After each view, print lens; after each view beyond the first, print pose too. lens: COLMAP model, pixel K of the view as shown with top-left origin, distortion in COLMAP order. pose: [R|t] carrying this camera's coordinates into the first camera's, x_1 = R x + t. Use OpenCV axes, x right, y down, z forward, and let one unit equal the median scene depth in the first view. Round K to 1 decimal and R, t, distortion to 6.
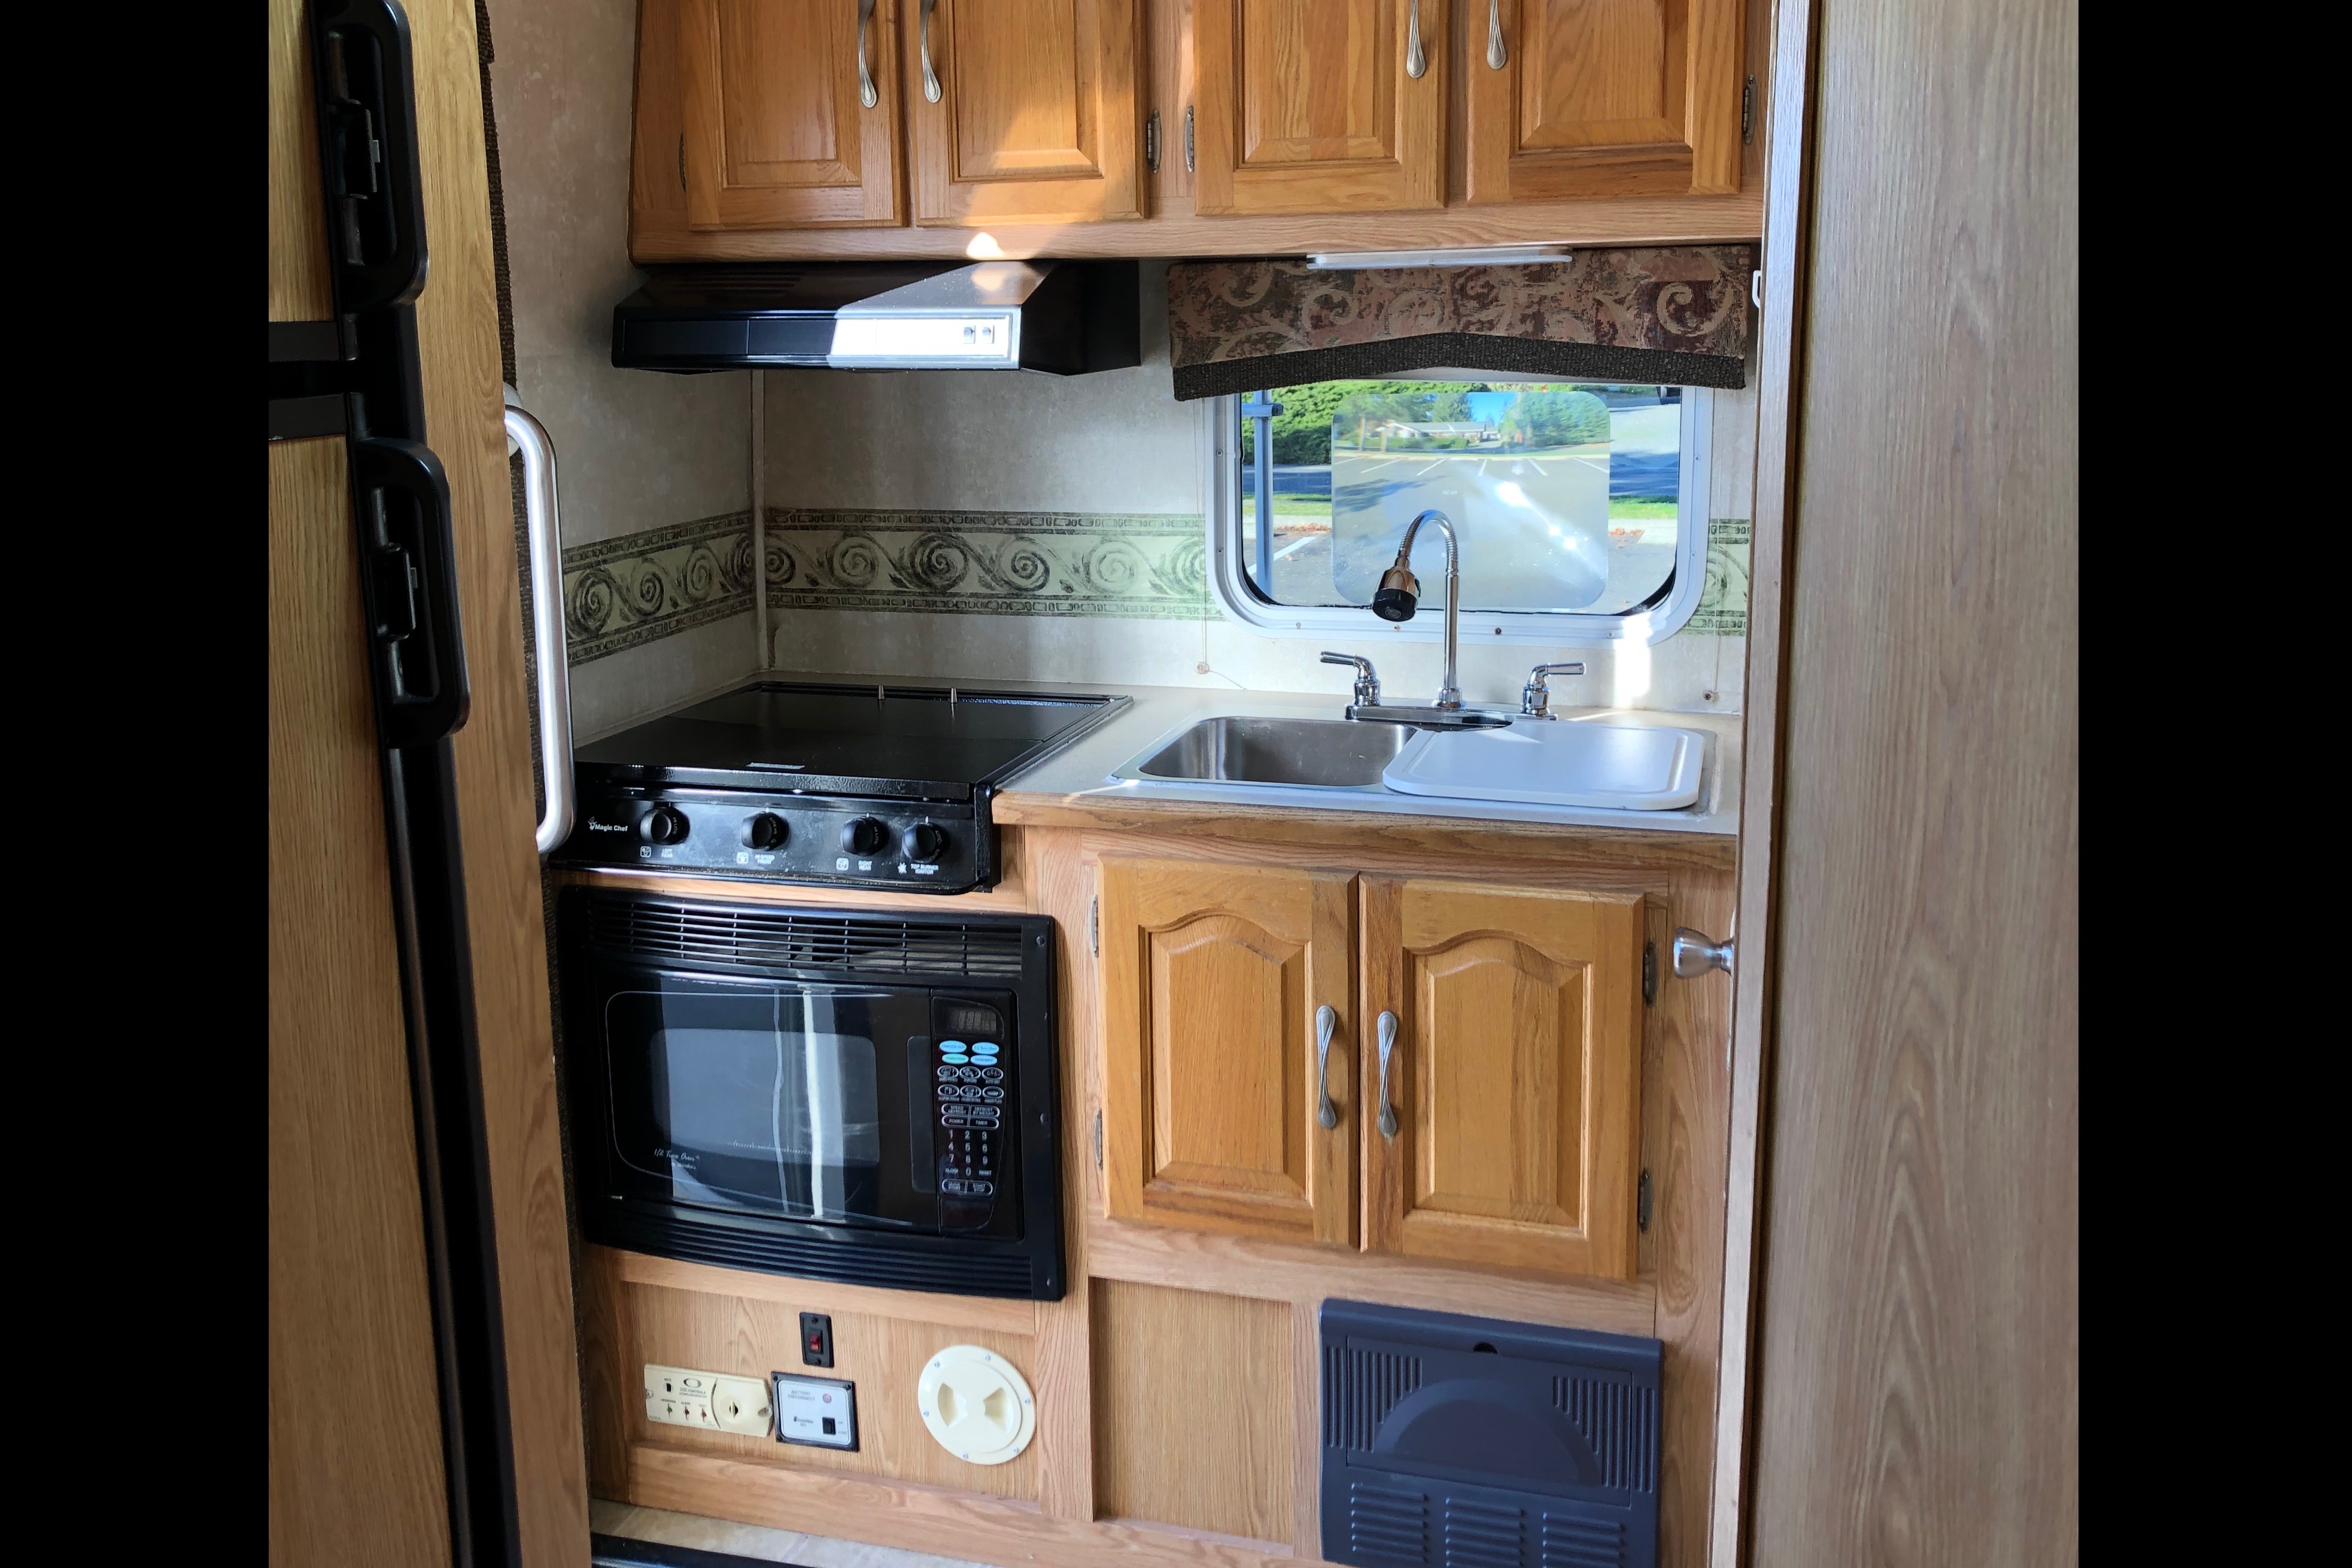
lens RADIAL K [[2131.3, 0, 1260.6], [0, 2131.3, 679.6], [0, 0, 1]] dist [0.038096, -0.089993]
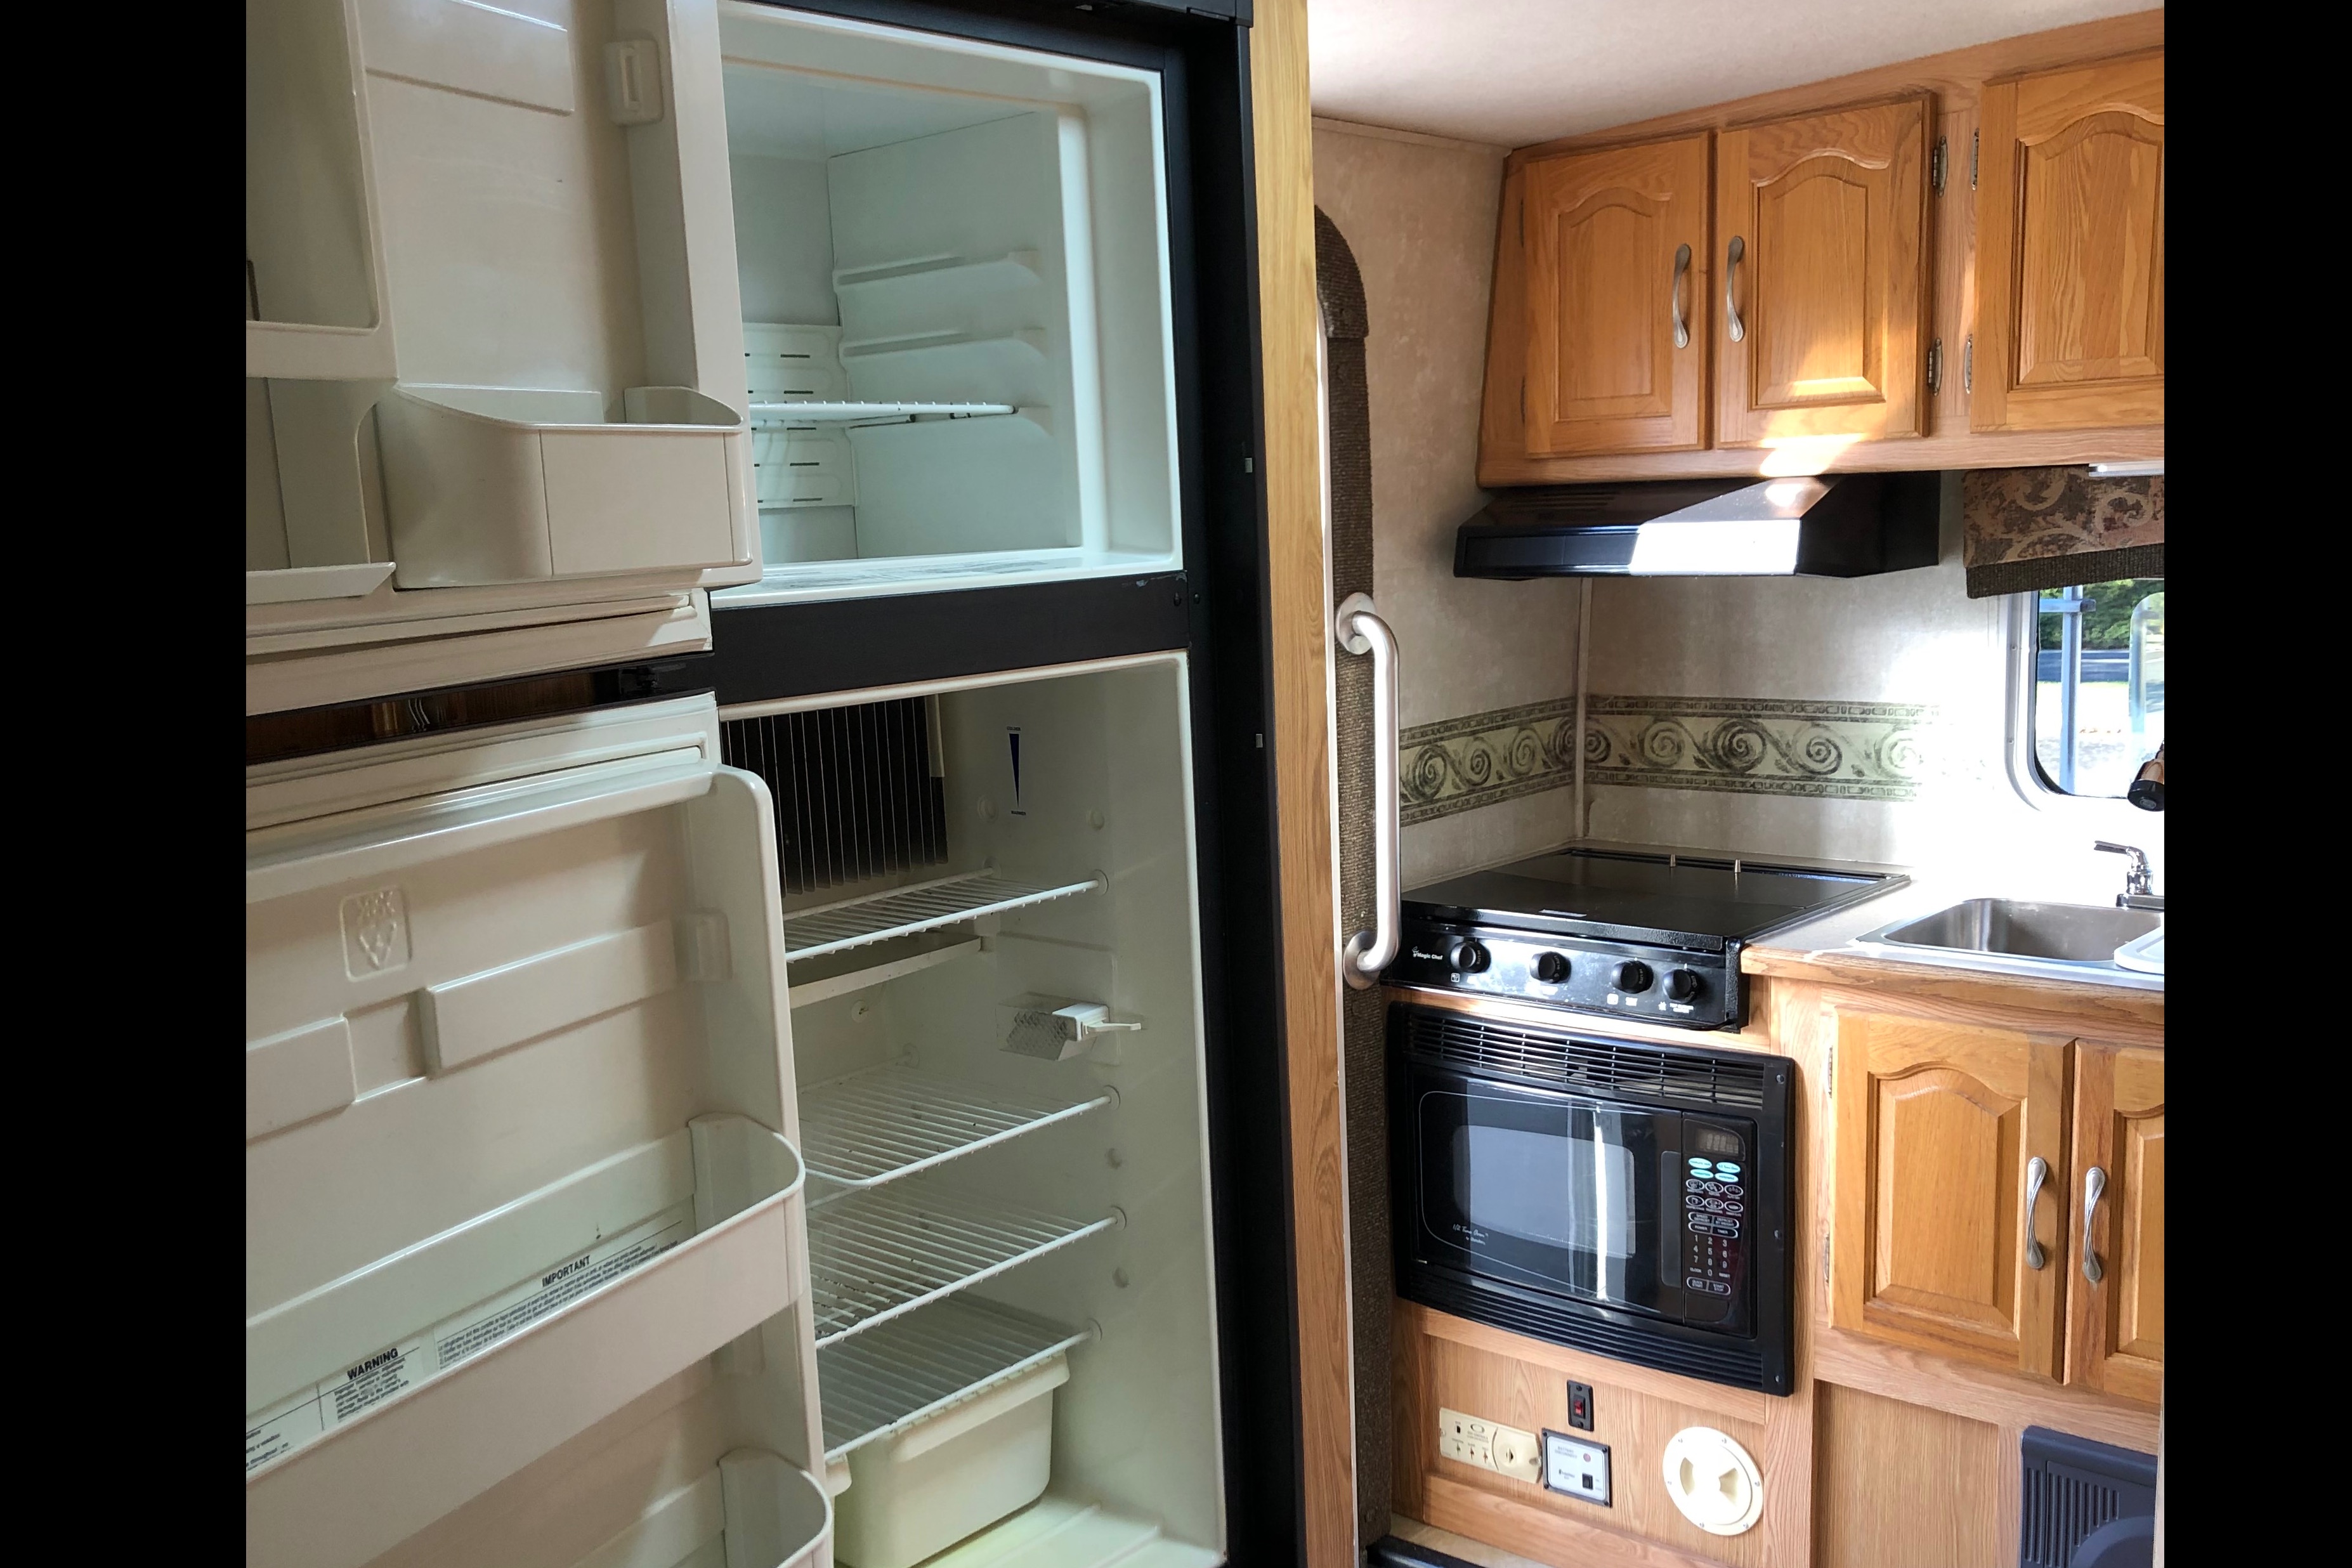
lens RADIAL K [[2131.3, 0, 1181.0], [0, 2131.3, 788.8], [0, 0, 1]] dist [0.038096, -0.089993]
pose [[0.905677, 0.031671, -0.422785, 0.076678], [-0.045751, 0.998684, -0.023194, 0.007803], [0.421493, 0.040350, 0.905933, -0.162474]]
